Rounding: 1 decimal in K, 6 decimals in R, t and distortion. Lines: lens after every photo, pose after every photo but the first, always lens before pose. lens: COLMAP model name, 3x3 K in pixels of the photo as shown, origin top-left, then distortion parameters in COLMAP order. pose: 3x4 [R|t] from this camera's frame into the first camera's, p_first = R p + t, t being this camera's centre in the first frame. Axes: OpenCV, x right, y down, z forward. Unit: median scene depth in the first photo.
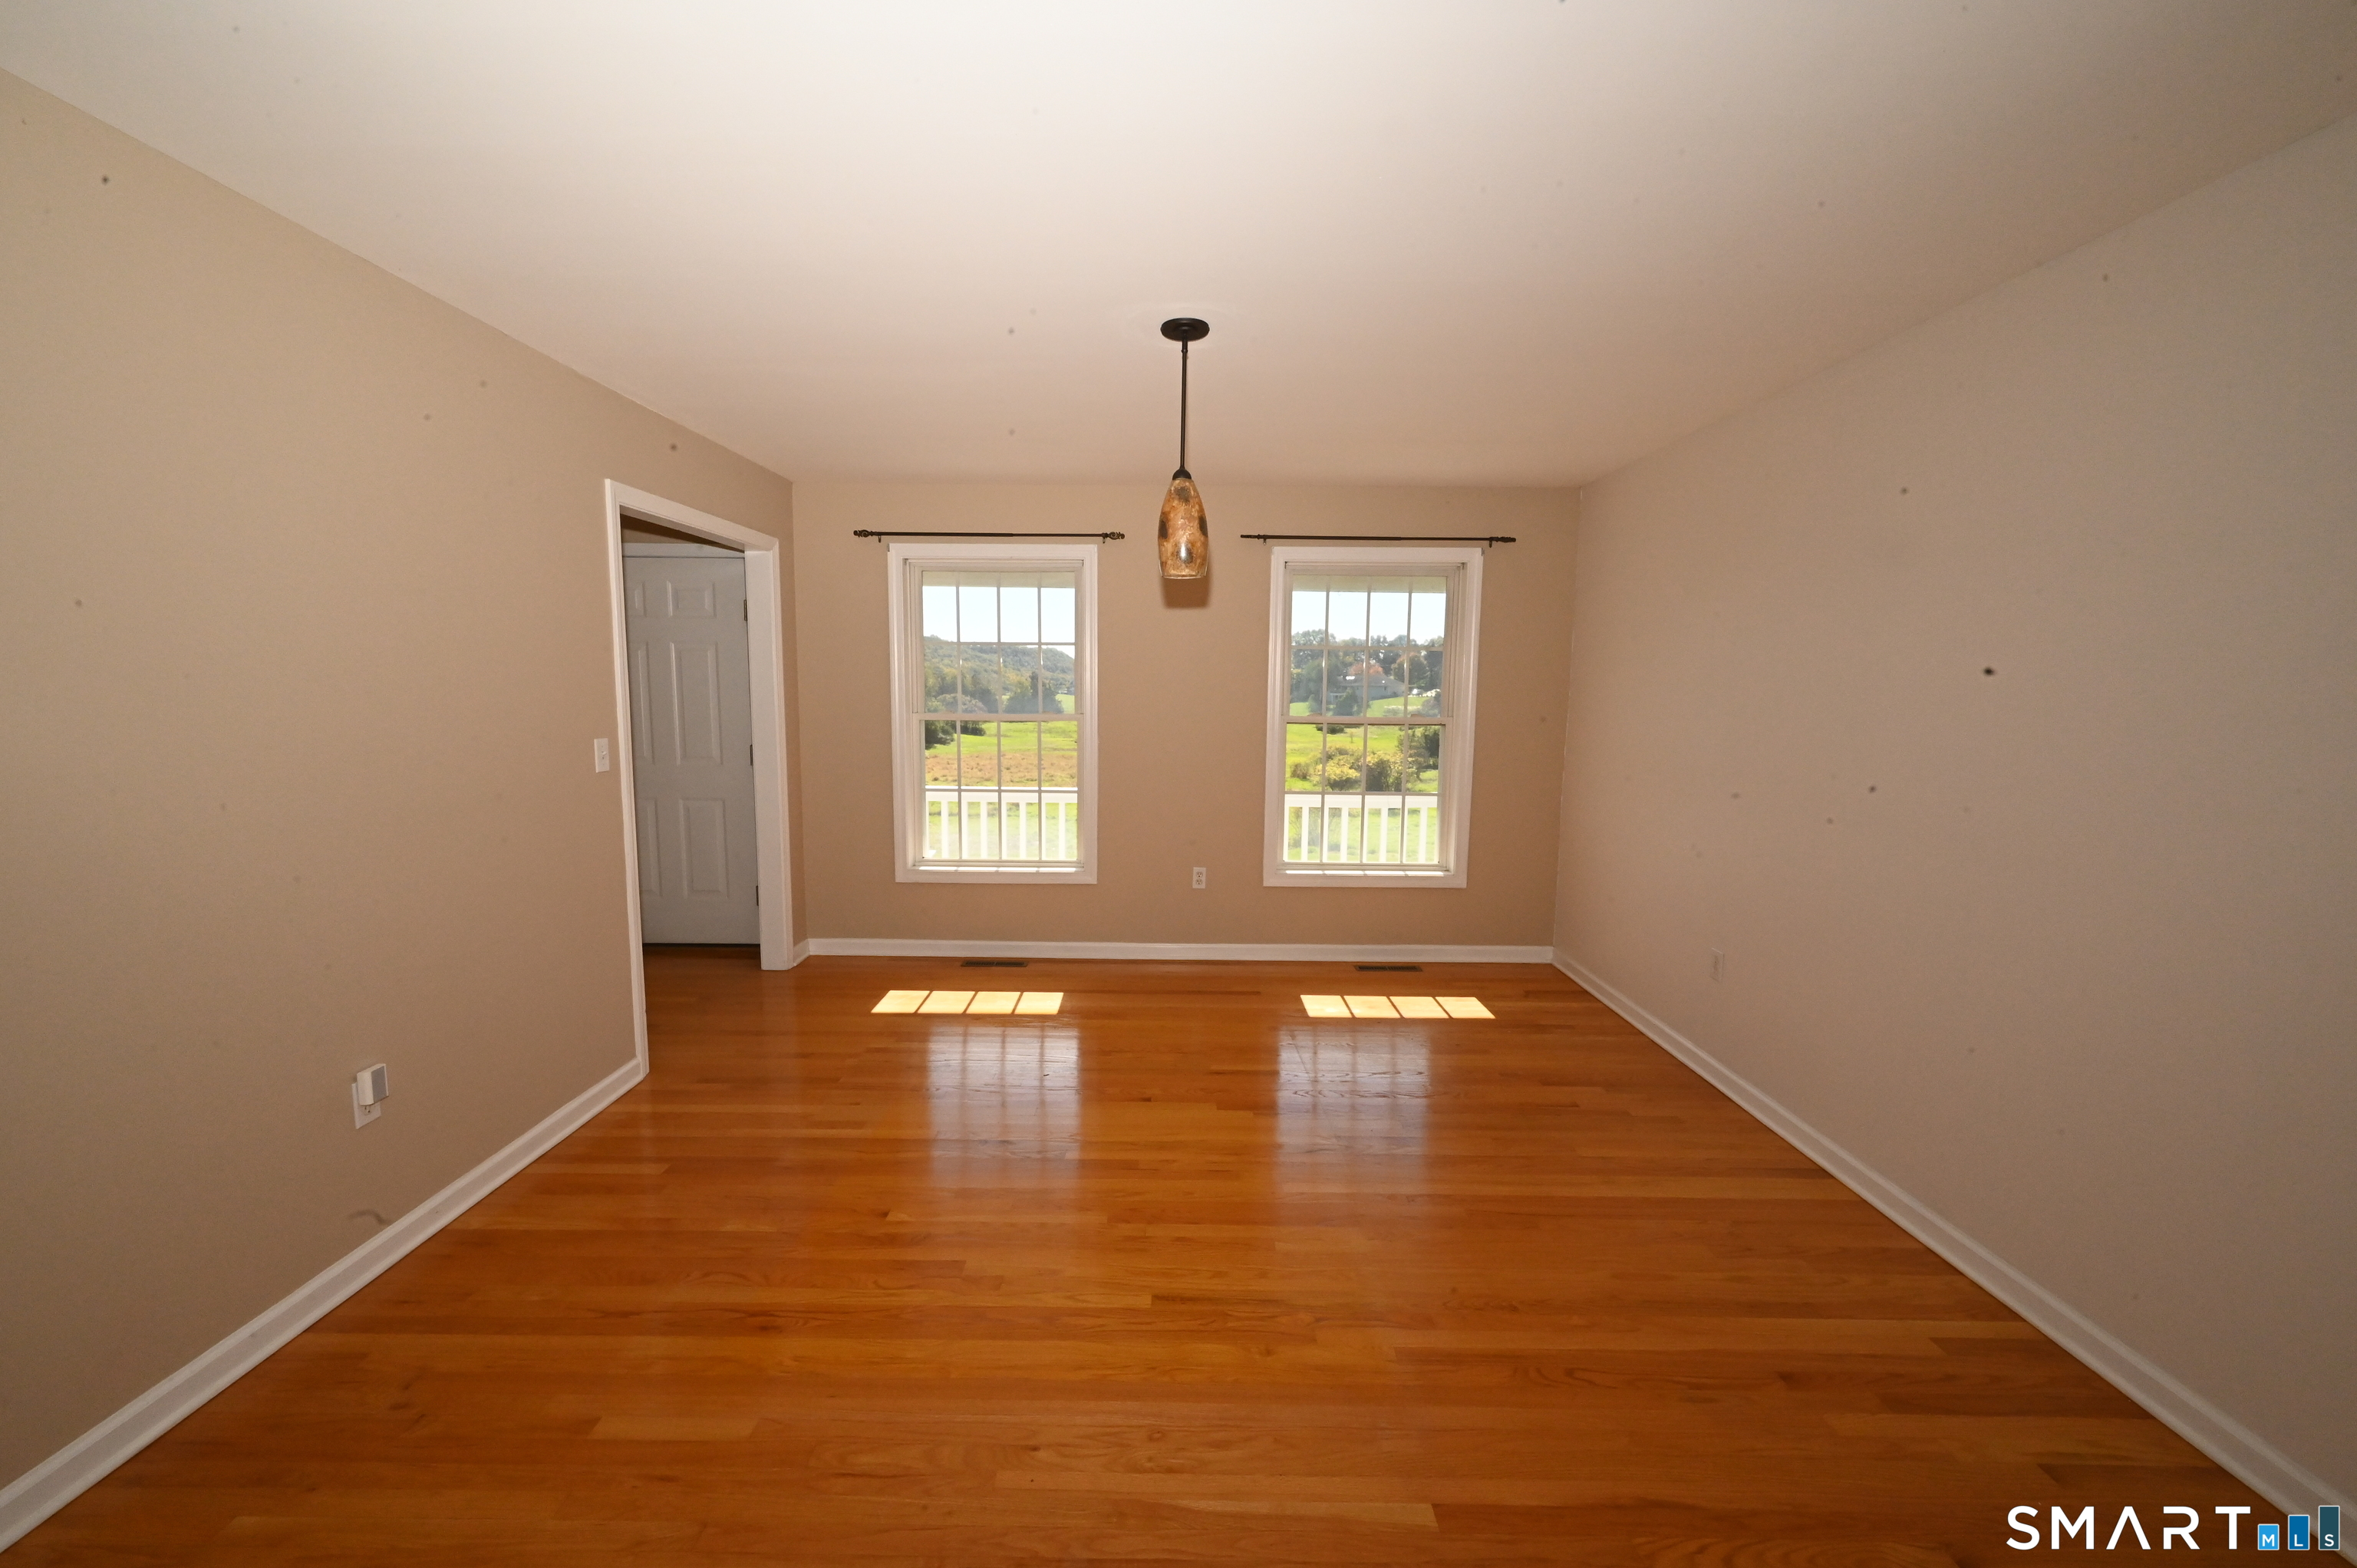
lens RADIAL K [[934.7, 0, 1173.7], [0, 934.7, 786.0], [0, 0, 1]] dist [0.001206, 0.000604]
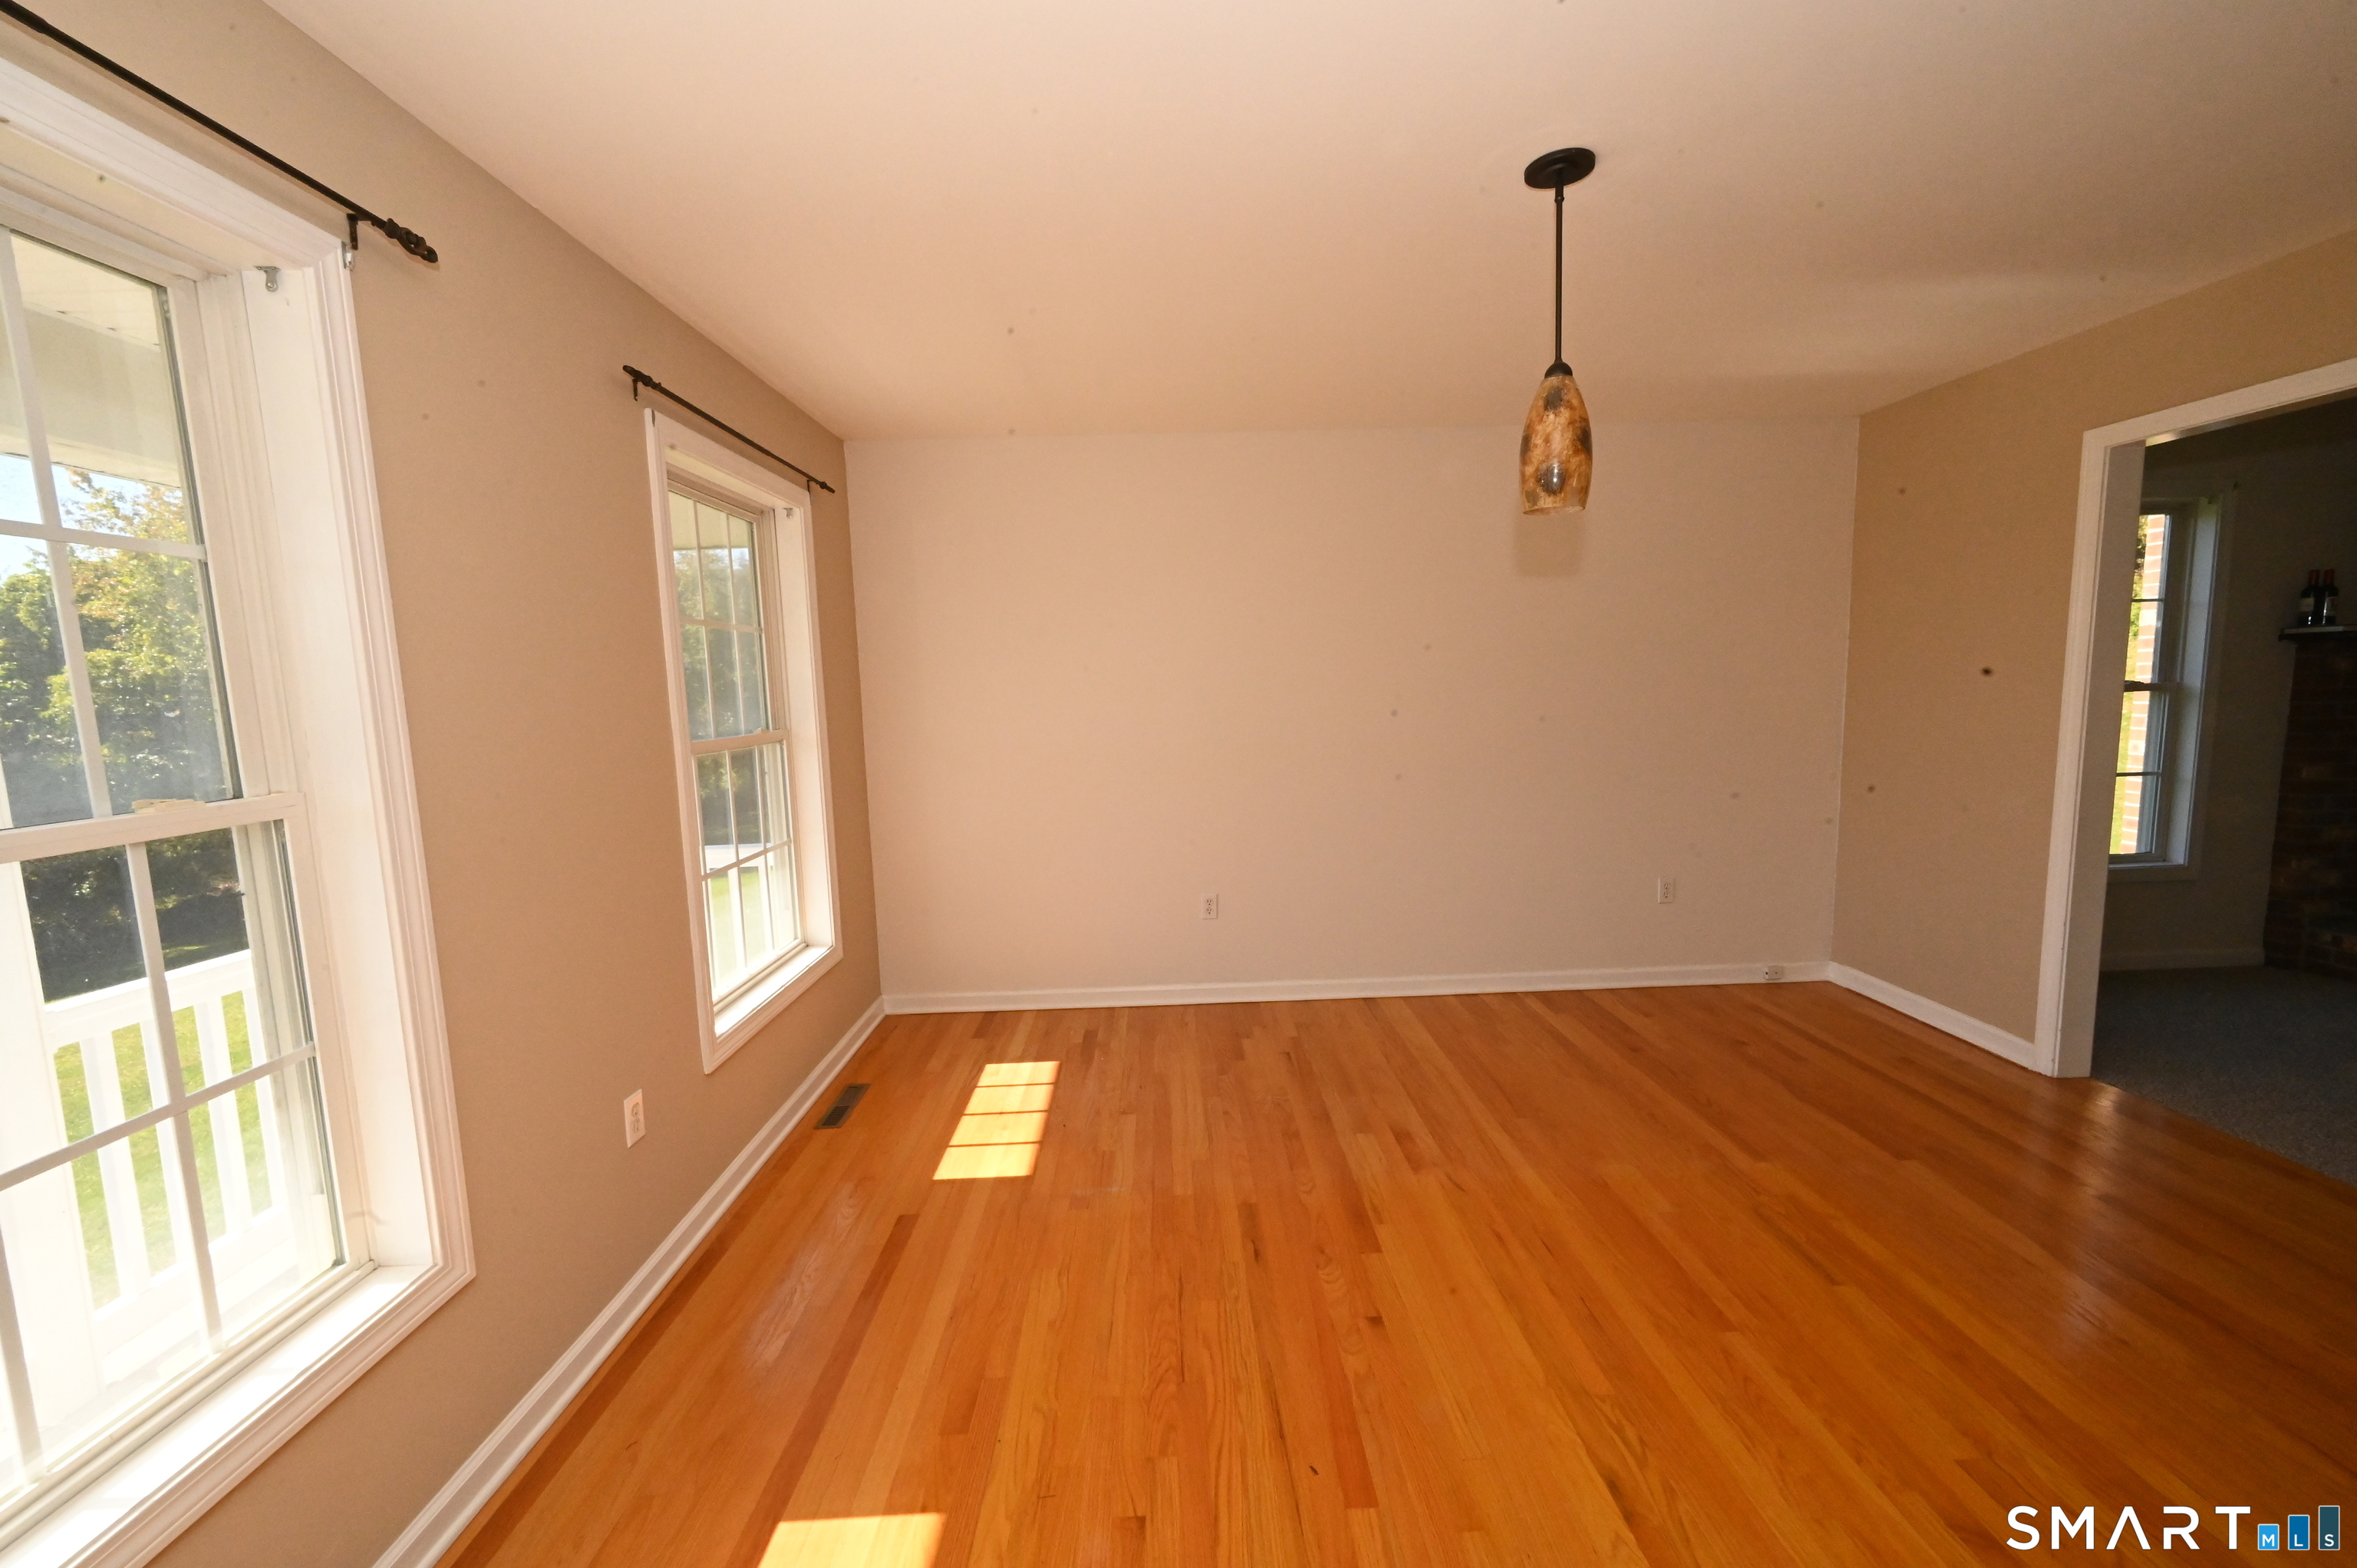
lens RADIAL K [[934.7, 0, 1173.7], [0, 934.7, 786.0], [0, 0, 1]] dist [0.001206, 0.000604]
pose [[-0.025286, -0.118961, 0.992577, -0.598040], [0.140019, 0.982685, 0.121343, -0.112584], [-0.989826, 0.142048, -0.008191, 1.069577]]
